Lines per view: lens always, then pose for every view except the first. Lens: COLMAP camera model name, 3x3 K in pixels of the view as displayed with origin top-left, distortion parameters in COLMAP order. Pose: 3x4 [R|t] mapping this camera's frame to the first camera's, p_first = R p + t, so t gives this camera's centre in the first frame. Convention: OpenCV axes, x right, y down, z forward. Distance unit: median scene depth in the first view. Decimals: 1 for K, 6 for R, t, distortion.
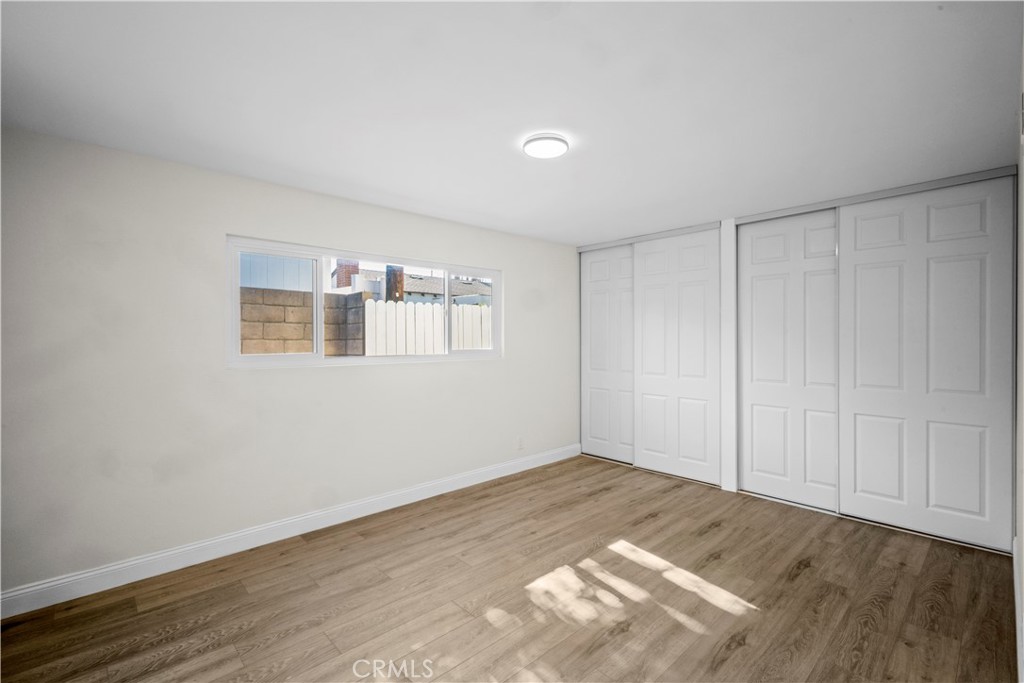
lens RADIAL K [[448.8, 0, 508.8], [0, 448.8, 333.4], [0, 0, 1]] dist [0.002875, -0.000153]
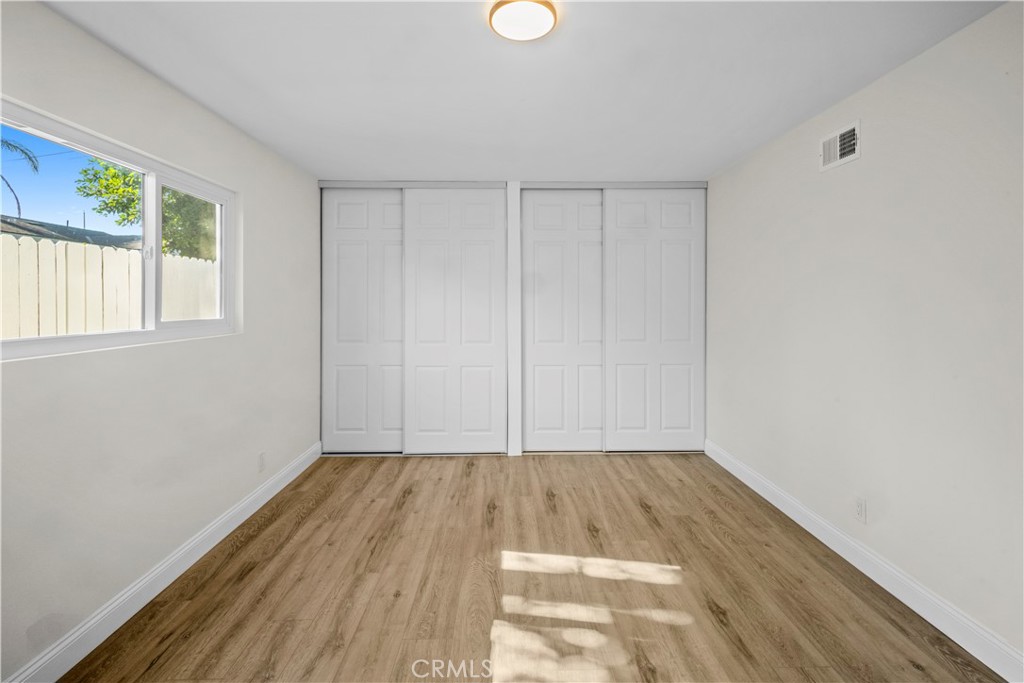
lens RADIAL K [[454.9, 0, 515.6], [0, 454.9, 295.3], [0, 0, 1]] dist [0.004242, 0.000346]
pose [[0.670466, 0.012538, 0.741835, -0.296869], [-0.006768, 0.999919, -0.010783, 0.010432], [-0.741910, 0.002209, 0.670496, 0.380483]]
